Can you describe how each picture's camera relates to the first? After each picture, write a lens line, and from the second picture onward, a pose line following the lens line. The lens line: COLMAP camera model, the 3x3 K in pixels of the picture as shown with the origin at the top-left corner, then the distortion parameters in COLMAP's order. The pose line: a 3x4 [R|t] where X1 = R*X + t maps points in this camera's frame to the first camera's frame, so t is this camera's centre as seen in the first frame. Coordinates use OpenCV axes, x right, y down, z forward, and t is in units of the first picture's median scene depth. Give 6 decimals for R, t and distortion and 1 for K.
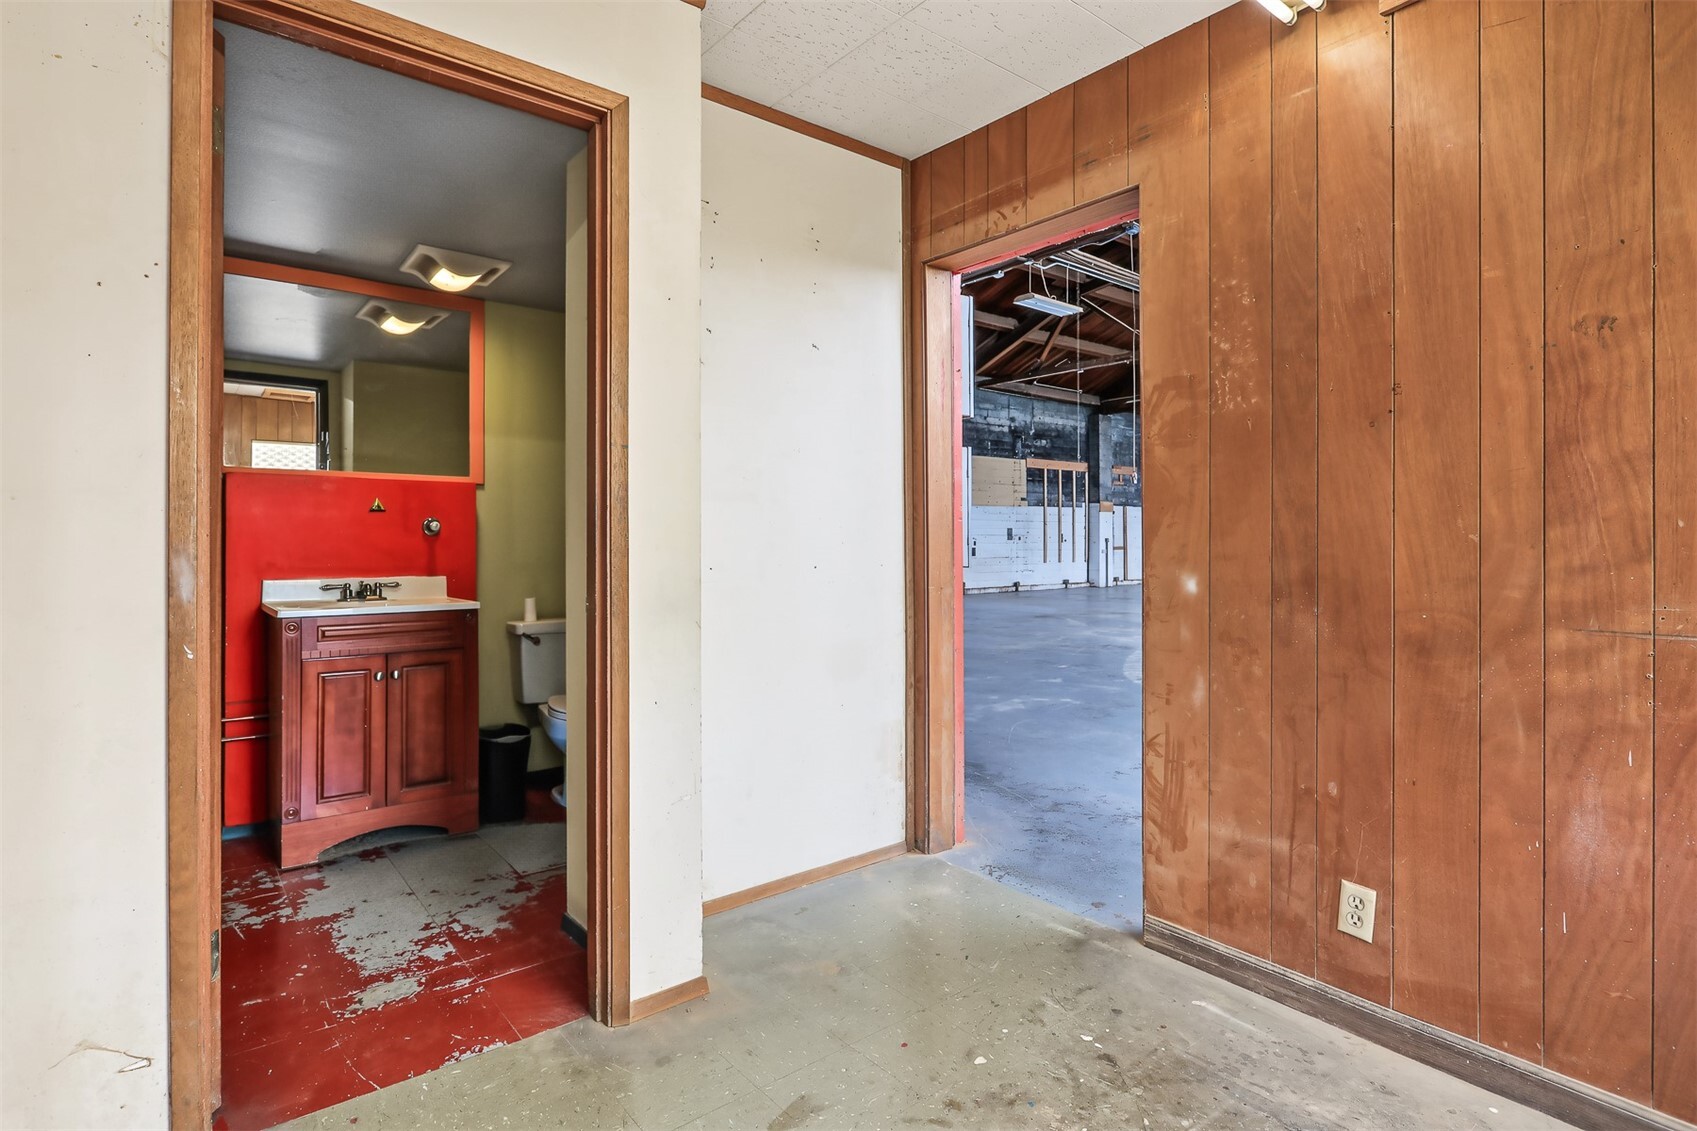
lens RADIAL K [[862.3, 0, 842.0], [0, 862.3, 553.2], [0, 0, 1]] dist [-0.001465, 0.003860]
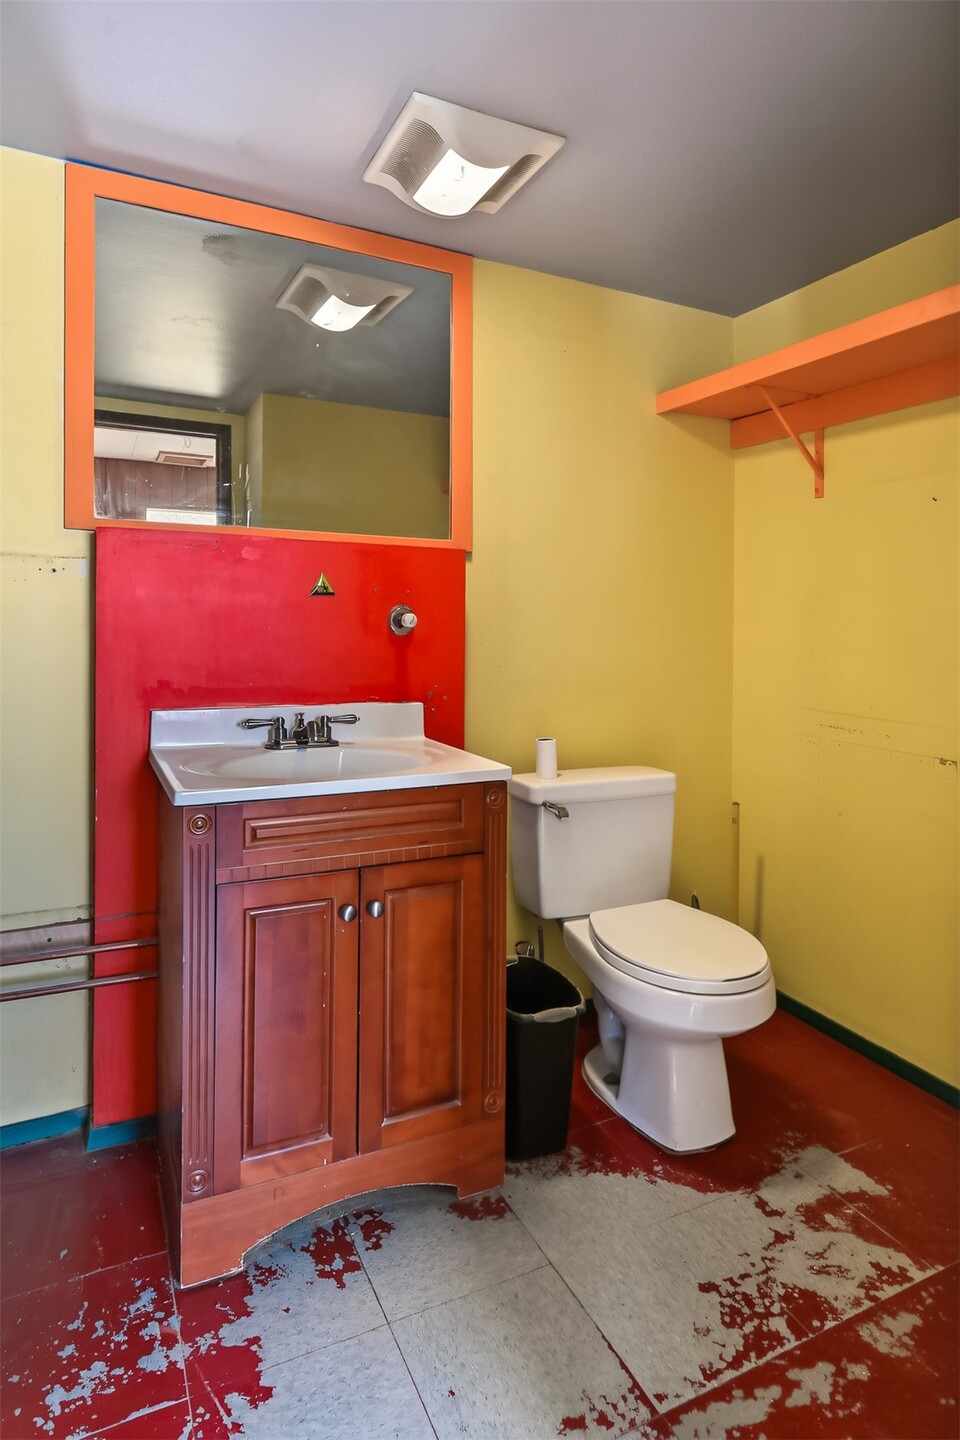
lens RADIAL K [[816.1, 0, 482.3], [0, 816.1, 659.8], [0, 0, 1]] dist [0.000247, 0.001742]
pose [[0.976979, 0.022637, -0.212133, -0.334185], [-0.015665, 0.999282, 0.034489, -0.027057], [0.212762, -0.030372, 0.976632, 0.505810]]
